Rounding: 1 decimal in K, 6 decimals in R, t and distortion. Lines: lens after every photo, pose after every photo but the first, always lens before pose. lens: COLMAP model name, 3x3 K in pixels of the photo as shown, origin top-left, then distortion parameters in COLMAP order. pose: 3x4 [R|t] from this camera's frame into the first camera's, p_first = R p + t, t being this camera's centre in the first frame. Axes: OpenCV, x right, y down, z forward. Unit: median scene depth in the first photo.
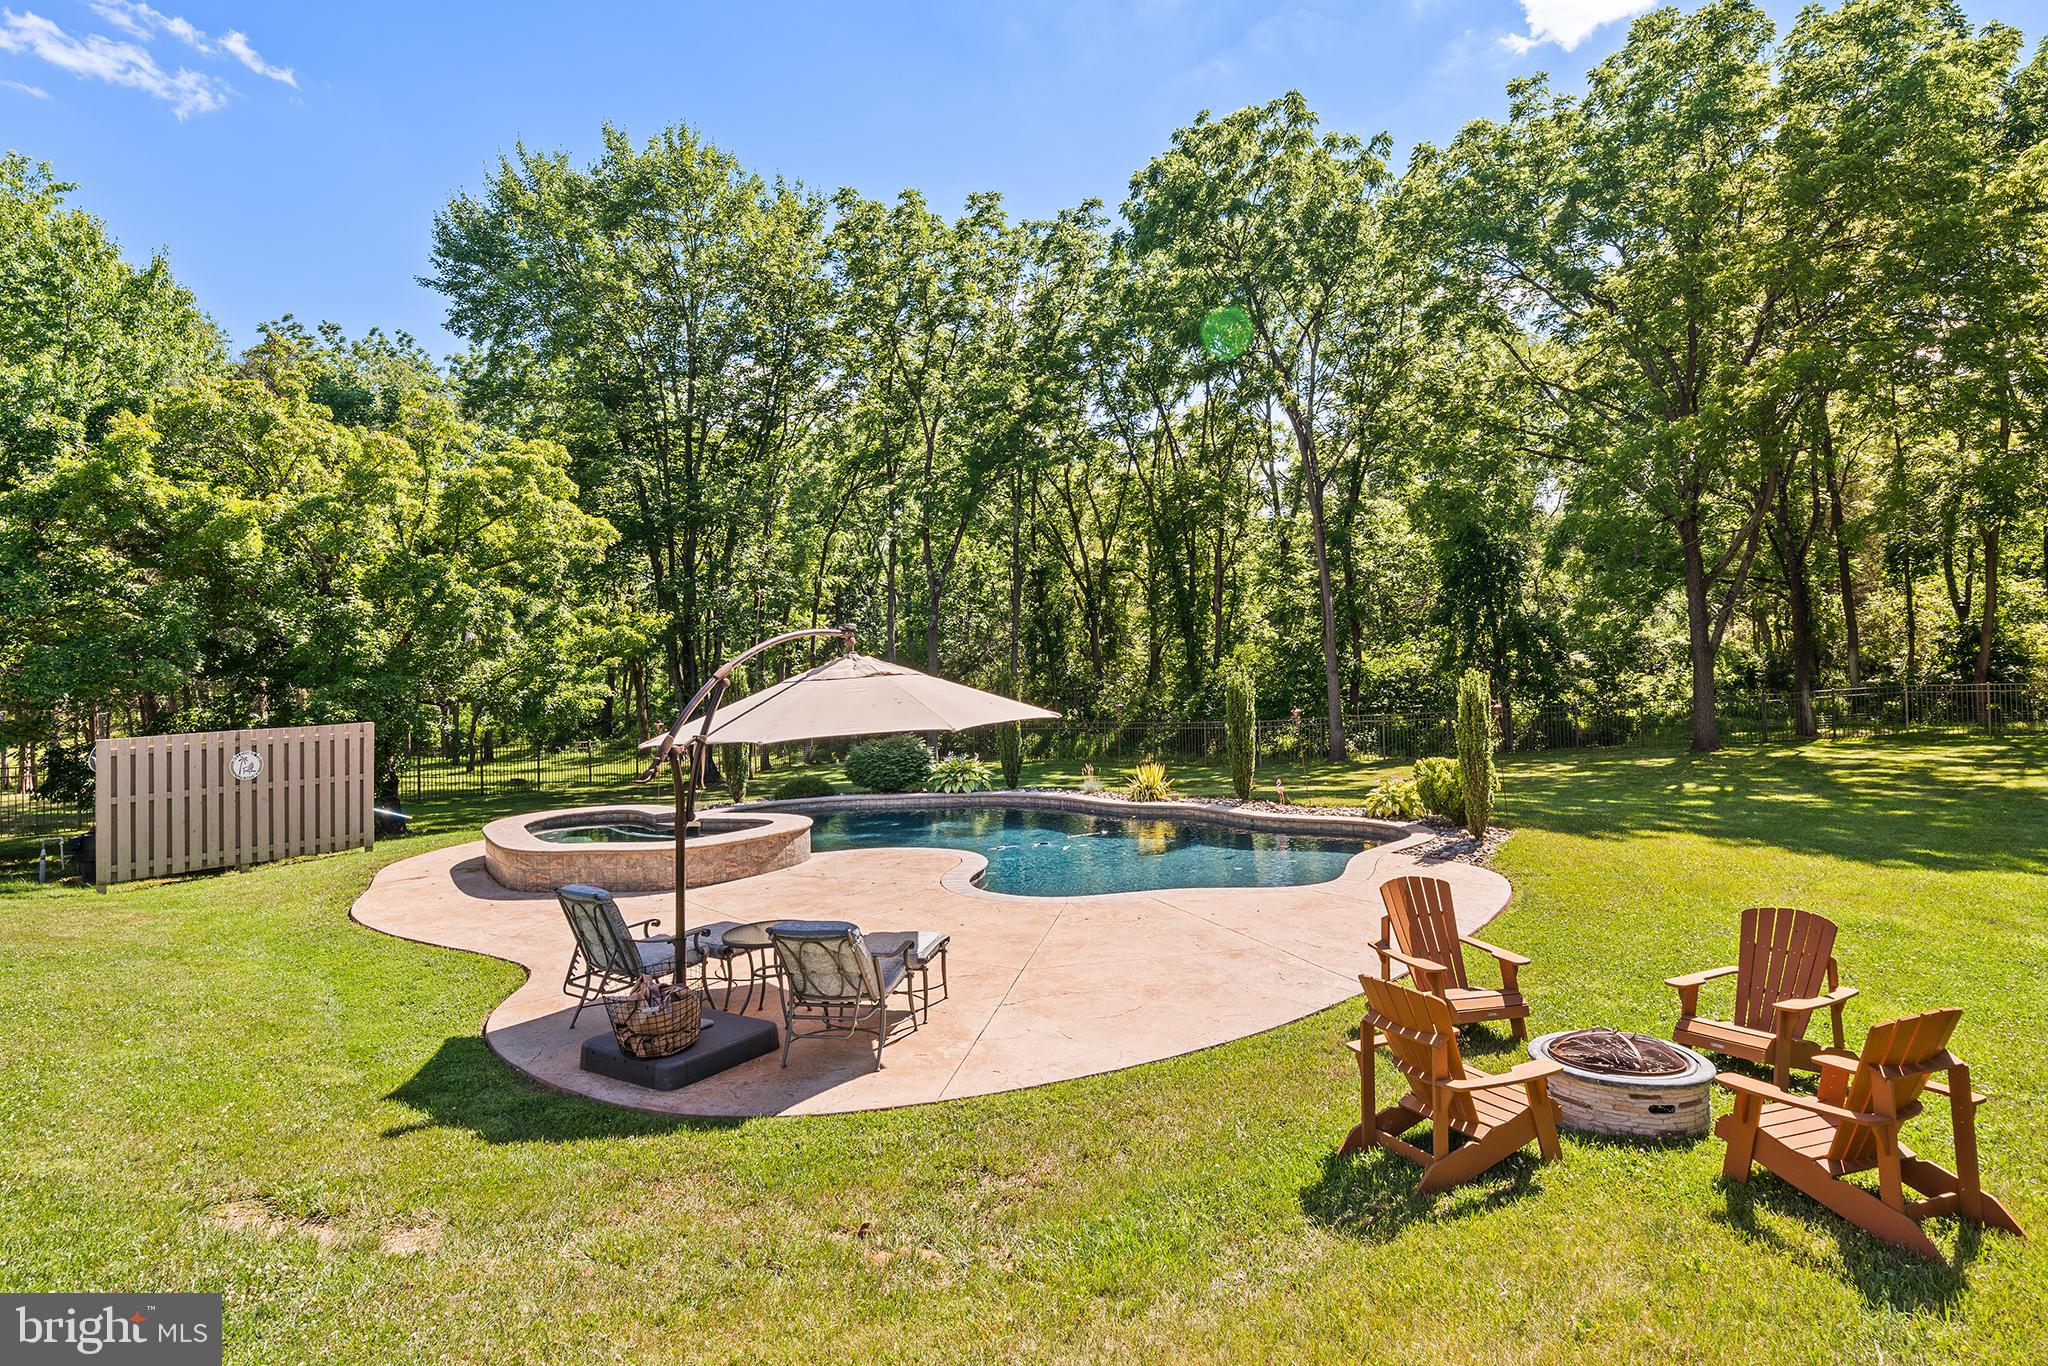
lens RADIAL K [[1160.3, 0, 1048.0], [0, 1160.3, 600.6], [0, 0, 1]] dist [-0.000802, -0.000248]
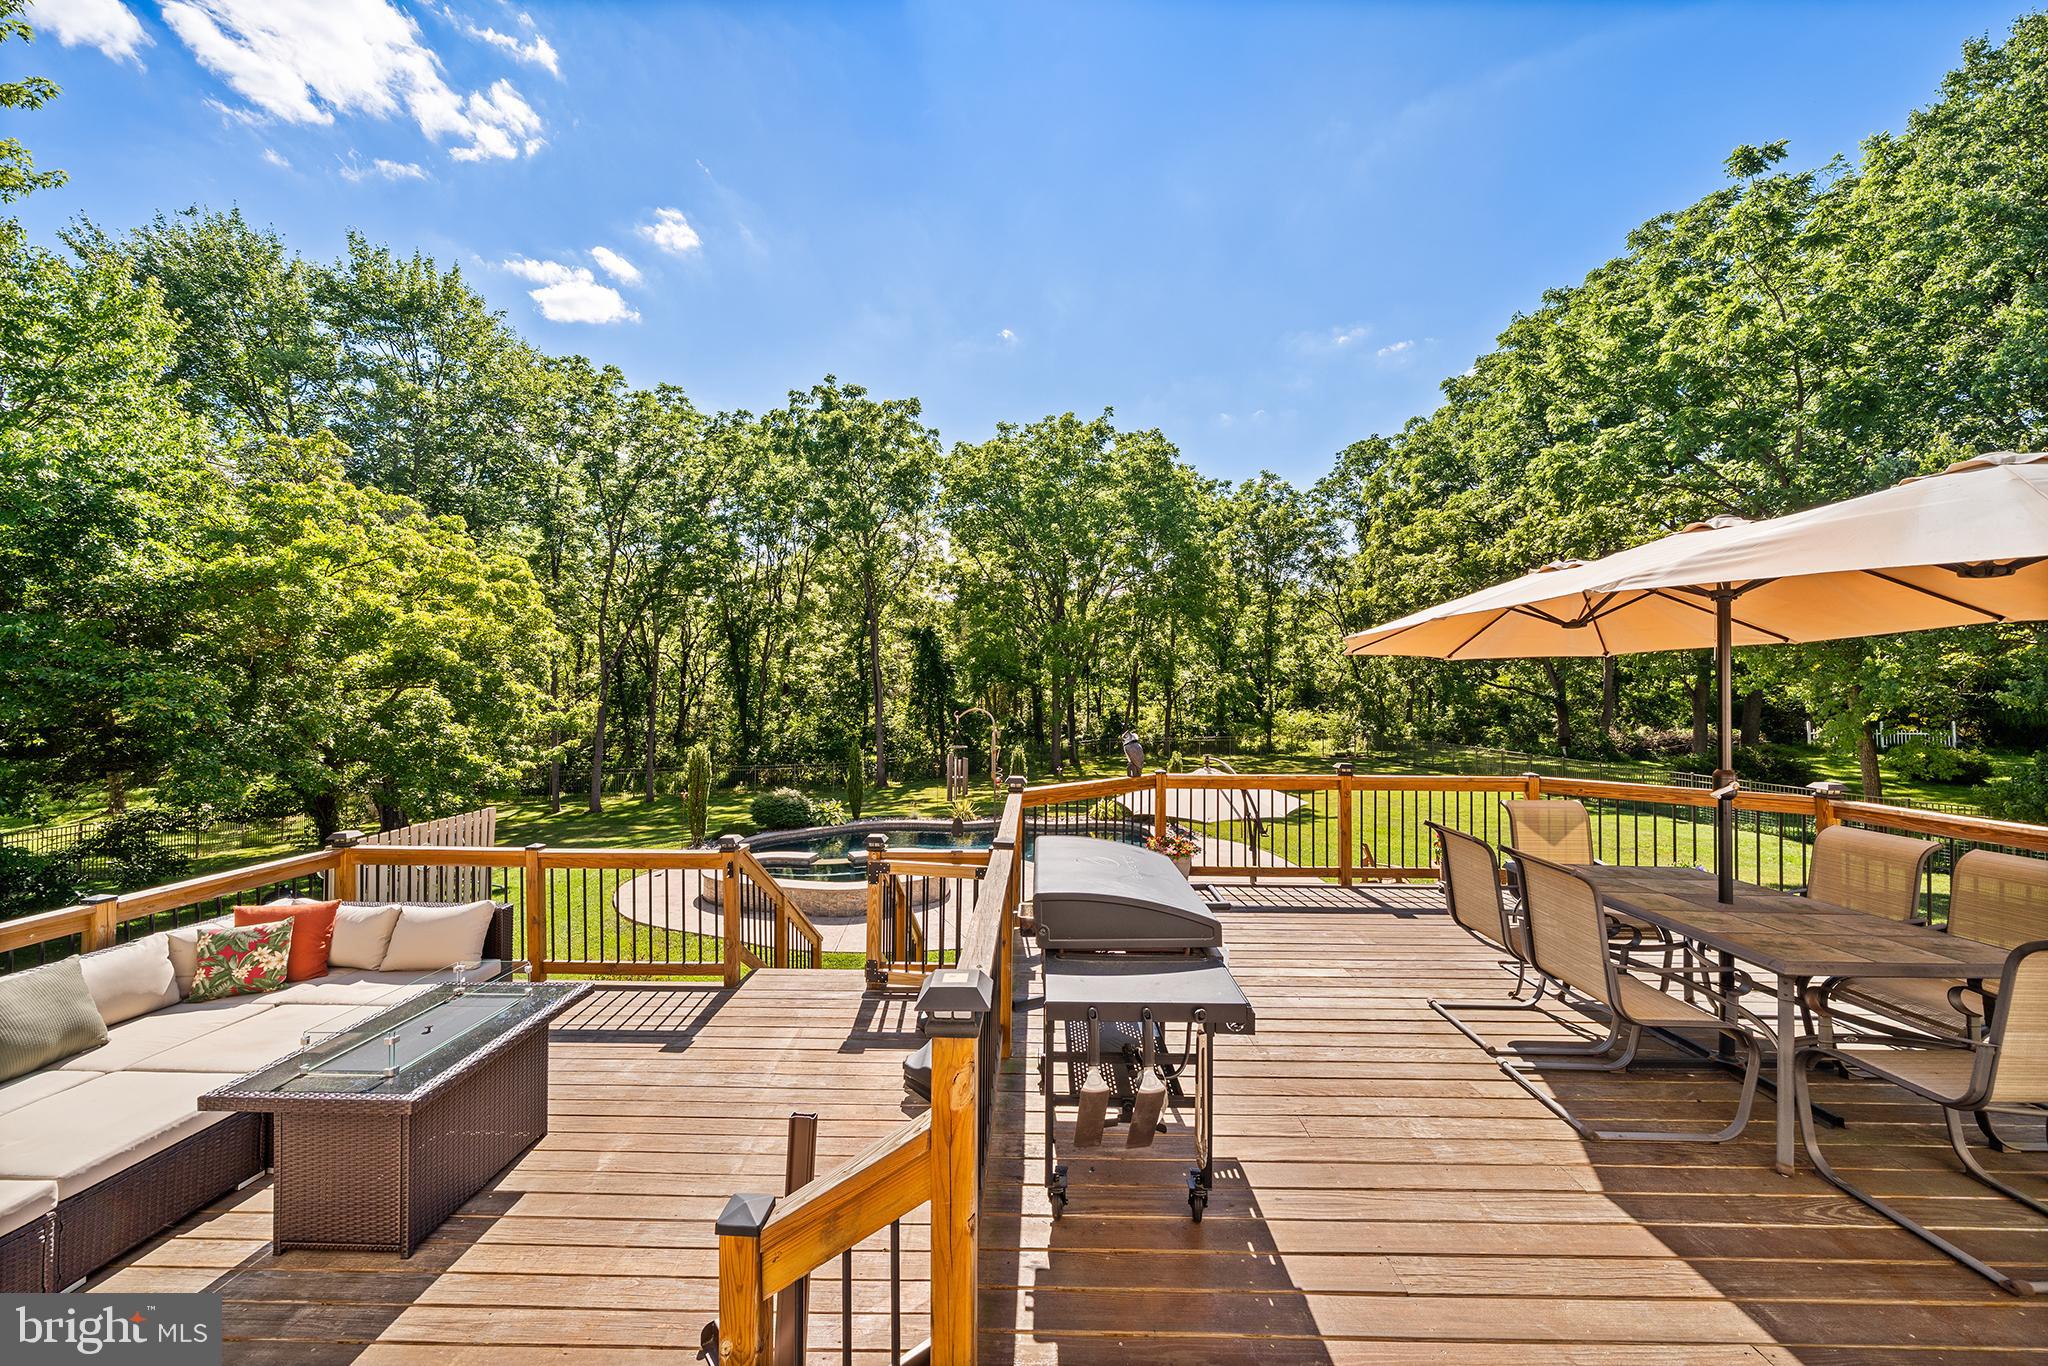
lens RADIAL K [[758.6, 0, 1016.0], [0, 758.6, 681.6], [0, 0, 1]] dist [-0.001631, 0.000062]
pose [[0.737084, 0.033706, 0.674960, -0.384062], [-0.042414, 0.999094, -0.003575, -0.020005], [-0.674469, -0.025993, 0.737845, 0.067228]]
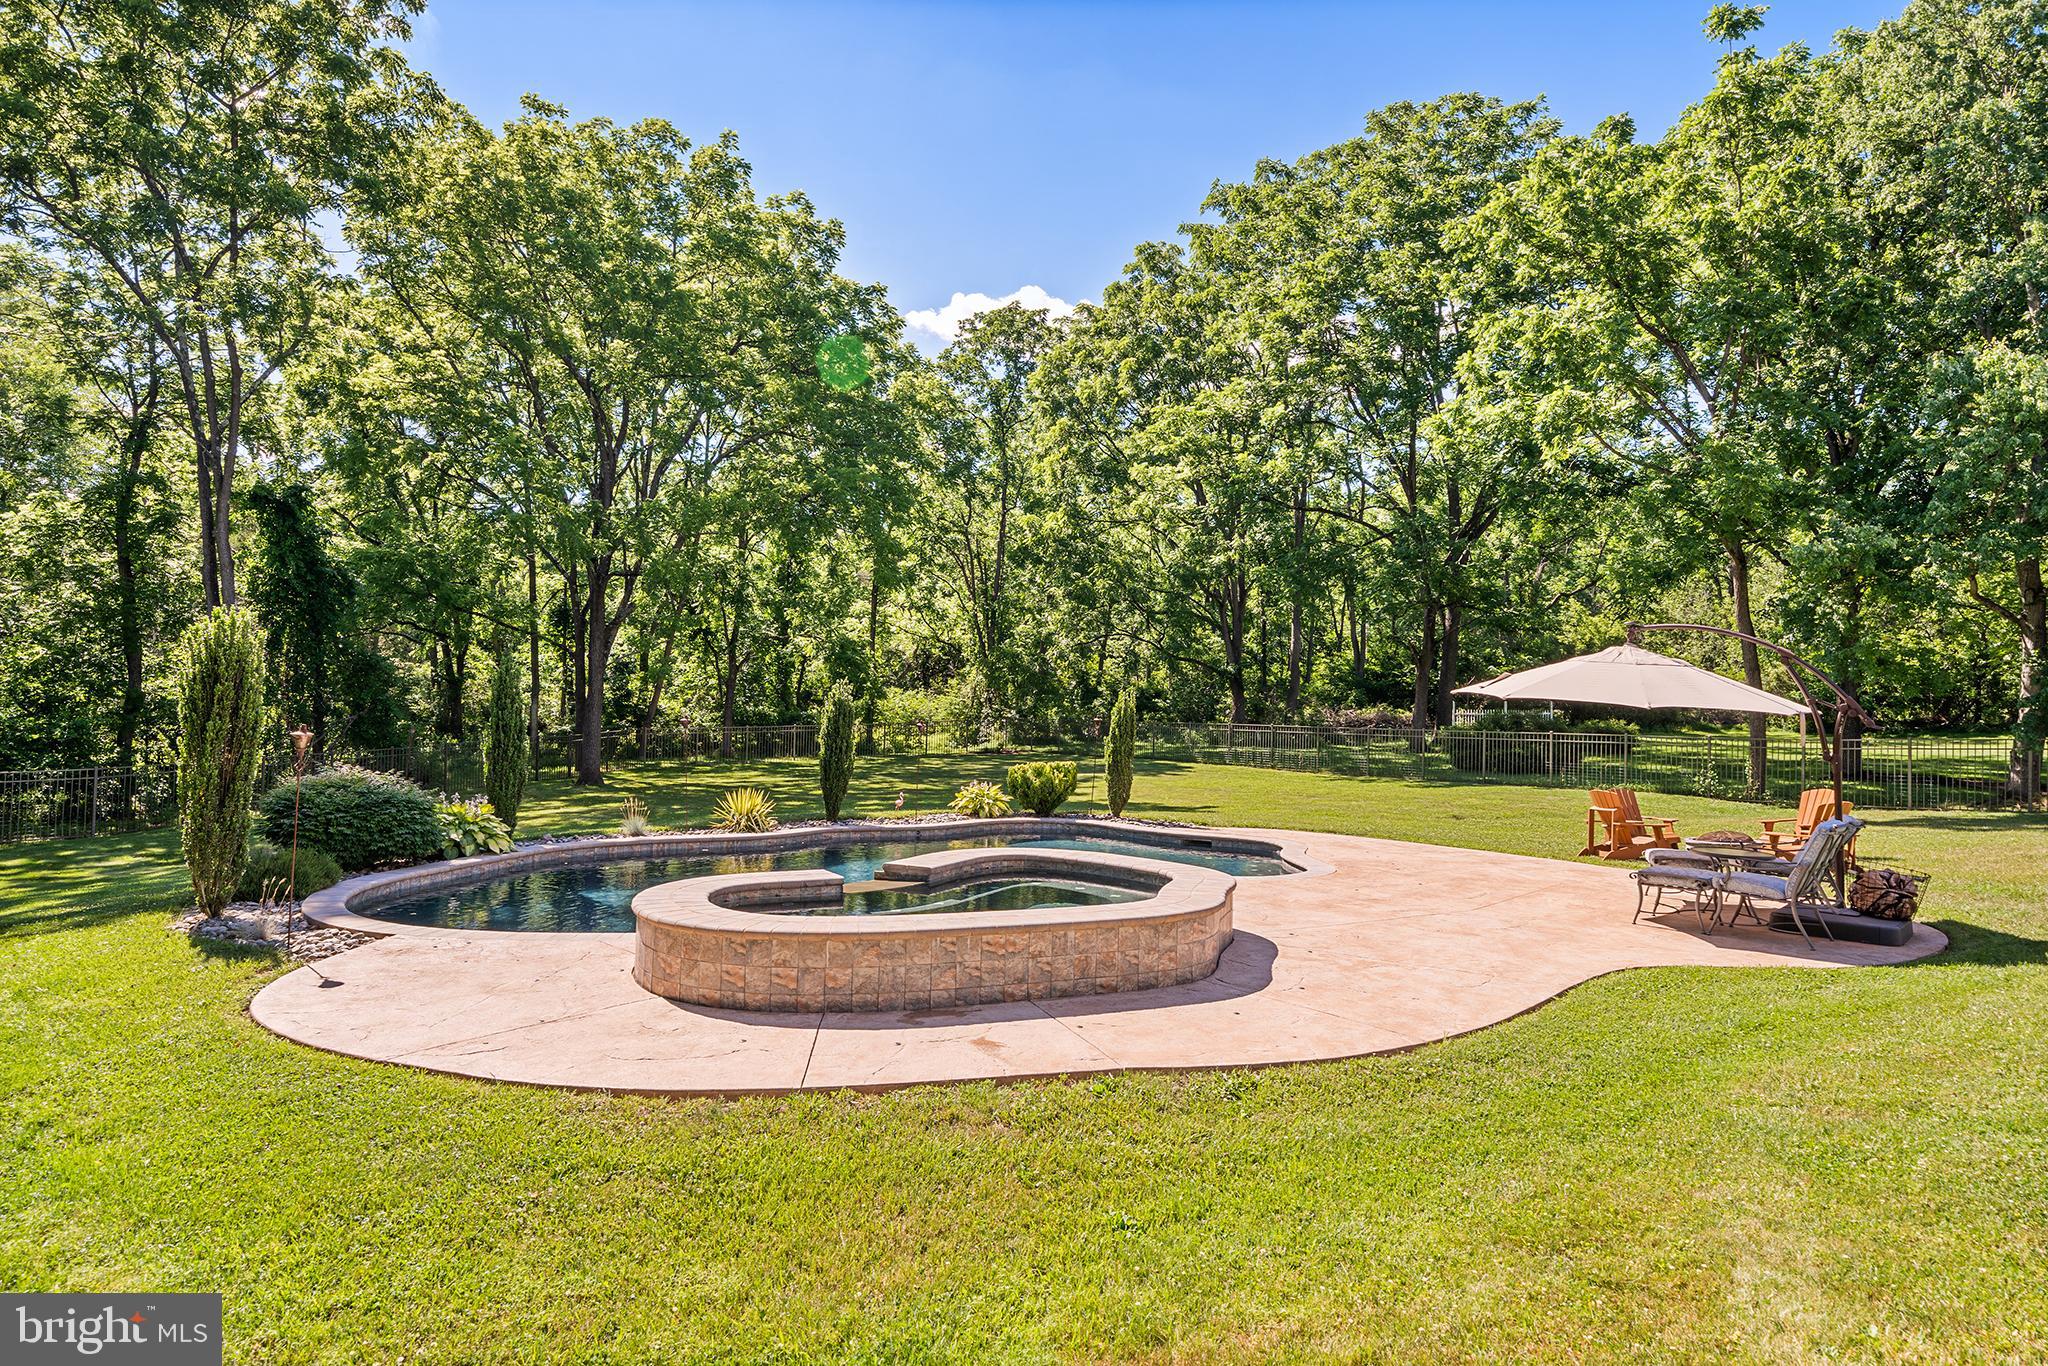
lens RADIAL K [[1141.6, 0, 1043.4], [0, 1141.6, 693.6], [0, 0, 1]] dist [0.003861, 0.000321]
pose [[0.178983, 0.035759, 0.983202, -0.422166], [-0.056900, 0.998043, -0.025941, 0.052614], [-0.982205, -0.051301, 0.180668, 0.394997]]
